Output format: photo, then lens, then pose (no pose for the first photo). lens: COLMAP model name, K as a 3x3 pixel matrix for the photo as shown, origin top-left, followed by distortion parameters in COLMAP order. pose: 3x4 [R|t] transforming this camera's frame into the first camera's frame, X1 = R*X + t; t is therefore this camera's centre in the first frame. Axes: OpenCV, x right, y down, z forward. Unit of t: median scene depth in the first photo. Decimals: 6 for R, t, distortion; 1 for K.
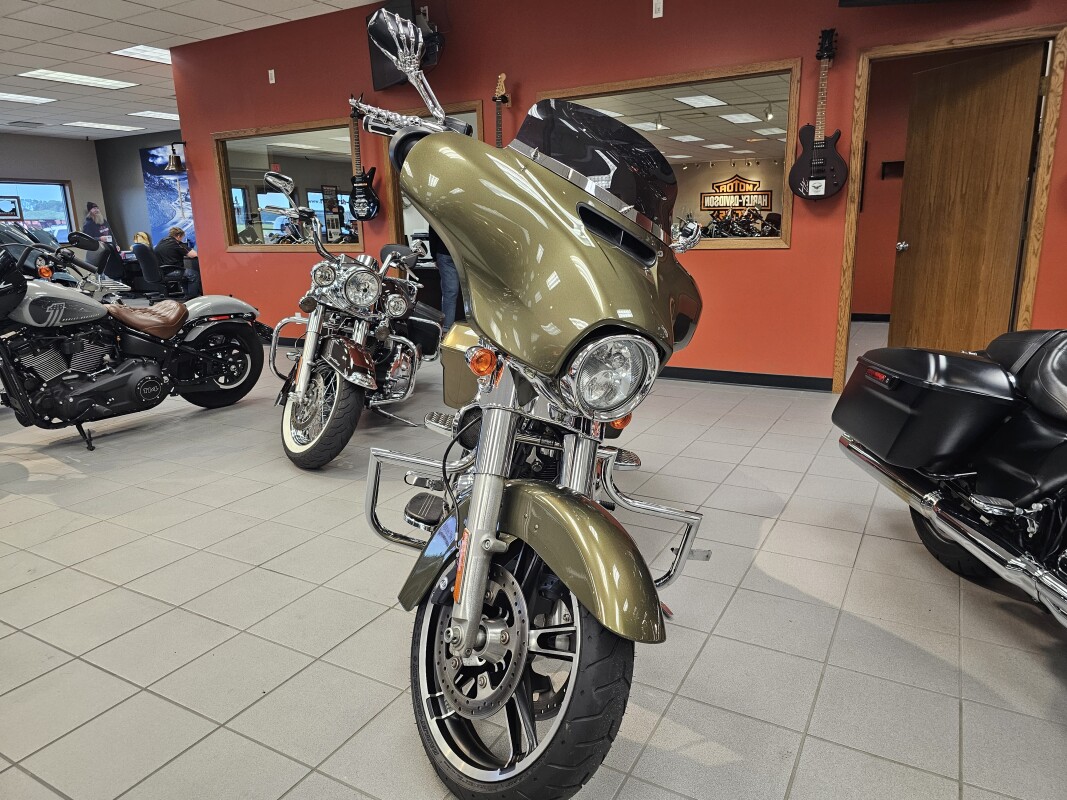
lens RADIAL K [[723.4, 0, 533.5], [0, 723.4, 400.0], [0, 0, 1]] dist [0.081571, -0.070028]
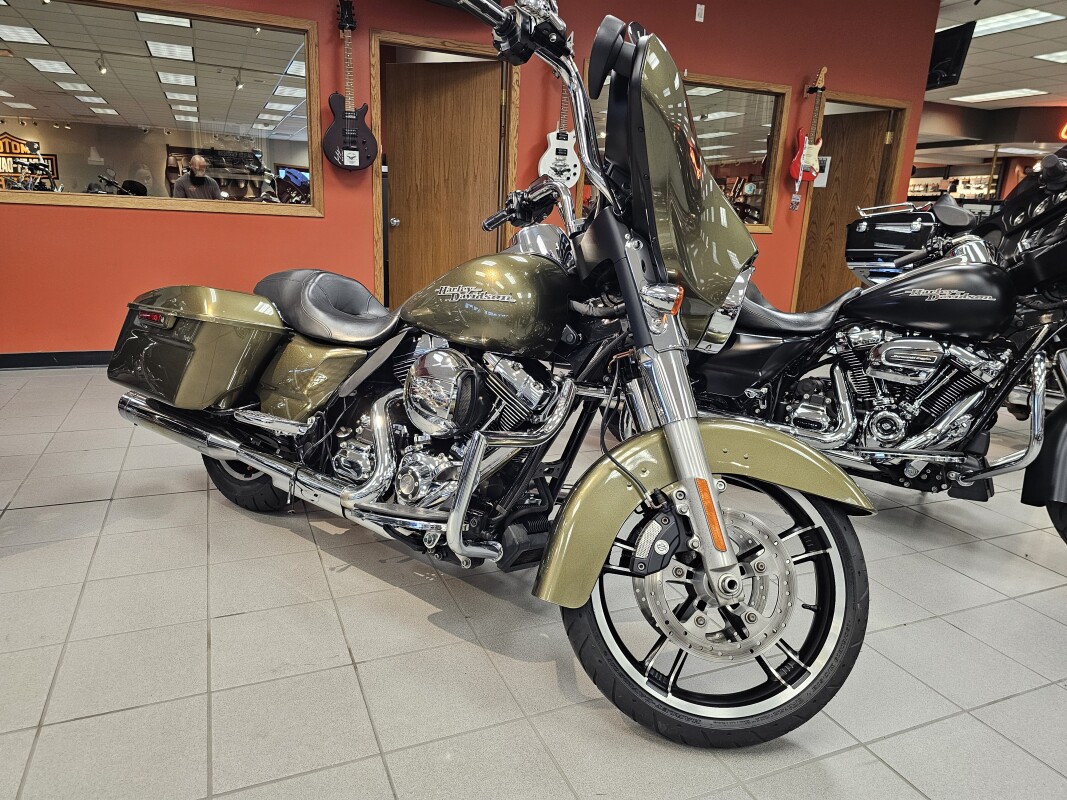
lens RADIAL K [[723.4, 0, 533.5], [0, 723.4, 400.0], [0, 0, 1]] dist [0.081571, -0.070028]
pose [[0.599928, -0.150522, 0.785767, -0.311244], [0.135020, 0.987103, 0.086004, -0.009961], [-0.788579, 0.054498, 0.612514, 0.192539]]
